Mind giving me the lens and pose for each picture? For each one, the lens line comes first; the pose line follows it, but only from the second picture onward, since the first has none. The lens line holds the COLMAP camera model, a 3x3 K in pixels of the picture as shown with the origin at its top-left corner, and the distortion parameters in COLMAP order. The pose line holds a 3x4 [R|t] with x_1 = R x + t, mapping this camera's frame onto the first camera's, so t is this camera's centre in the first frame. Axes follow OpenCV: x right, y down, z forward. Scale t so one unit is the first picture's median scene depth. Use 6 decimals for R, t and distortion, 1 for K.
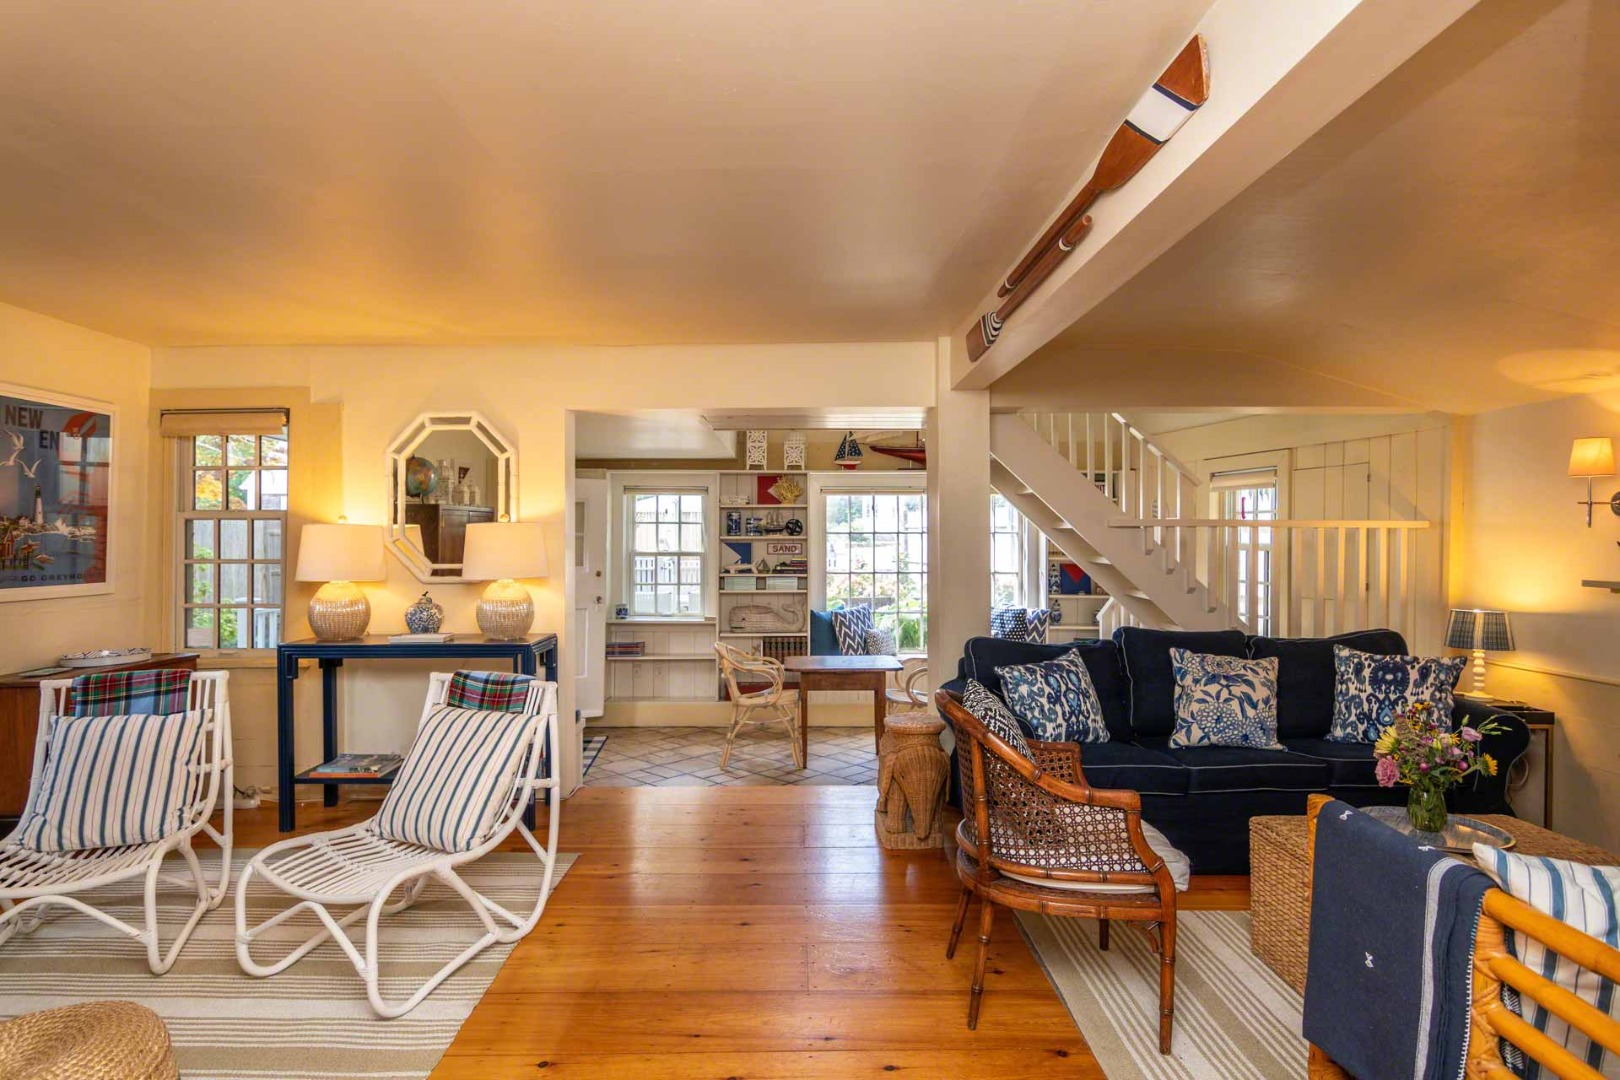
lens RADIAL K [[827.6, 0, 845.7], [0, 827.6, 531.9], [0, 0, 1]] dist [0.000327, 0.001528]
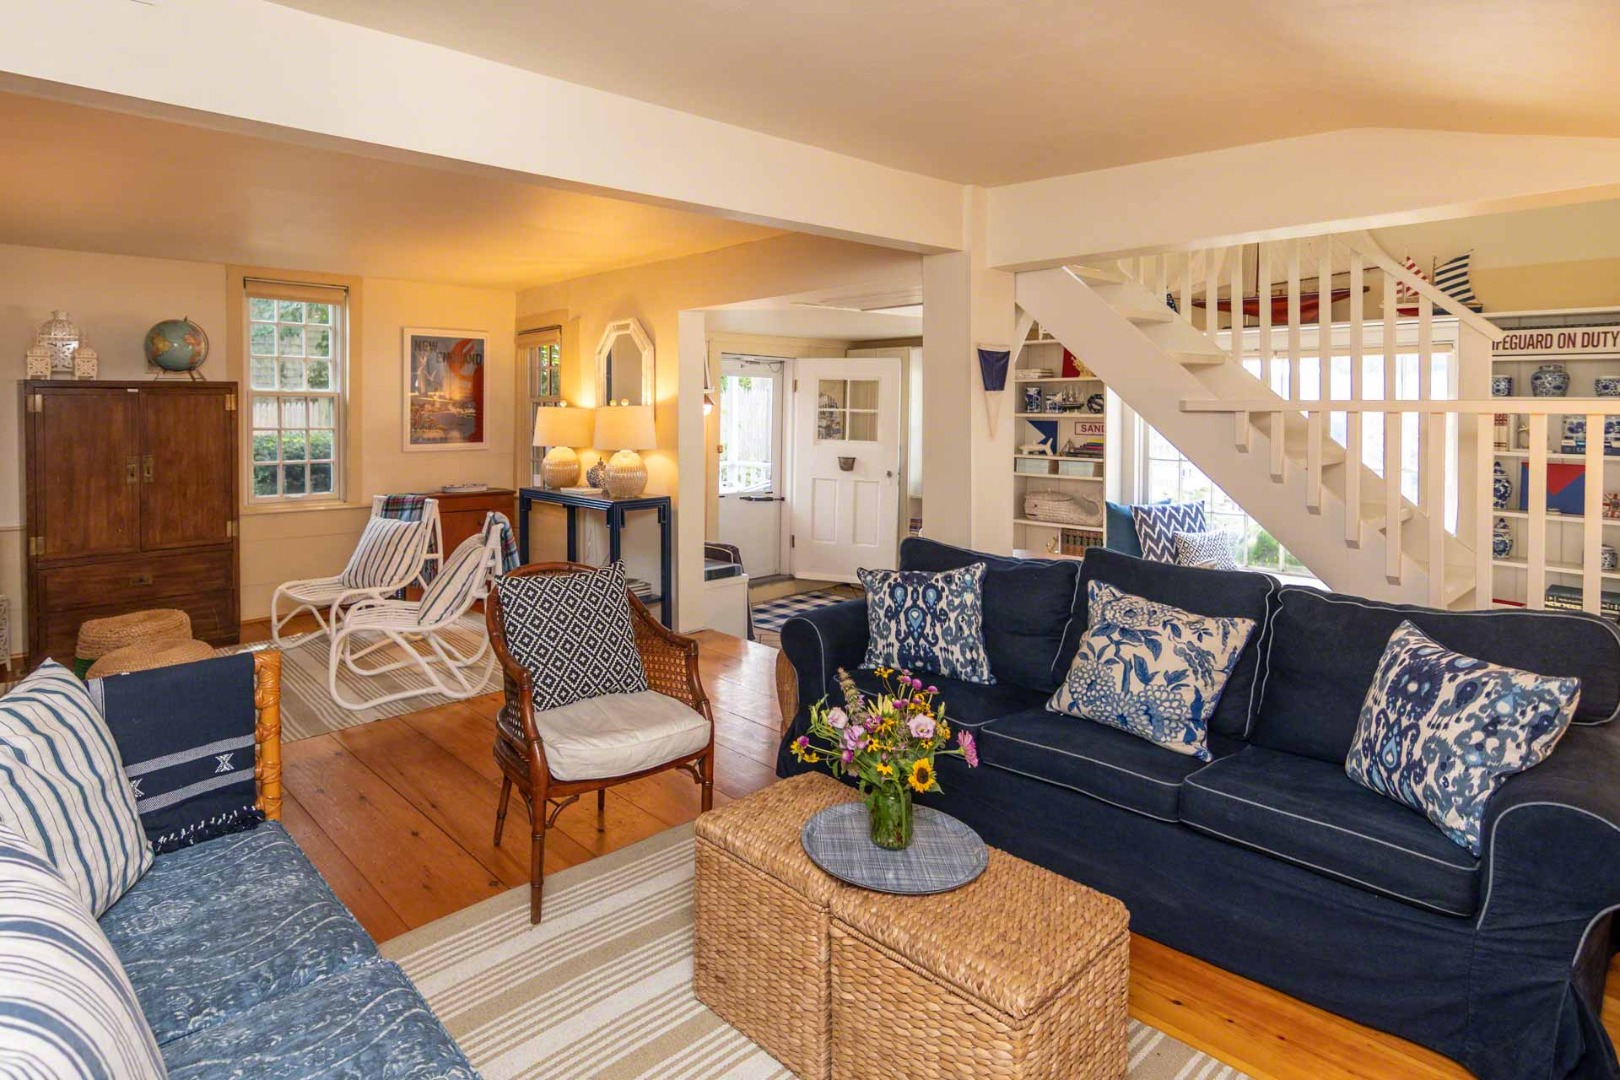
lens RADIAL K [[903.8, 0, 782.0], [0, 903.8, 415.2], [0, 0, 1]] dist [0.003032, 0.000175]
pose [[0.656903, 0.010416, -0.753903, 0.840655], [0.003309, 0.999855, 0.016697, -0.020411], [0.753968, -0.013463, 0.656774, 0.280353]]
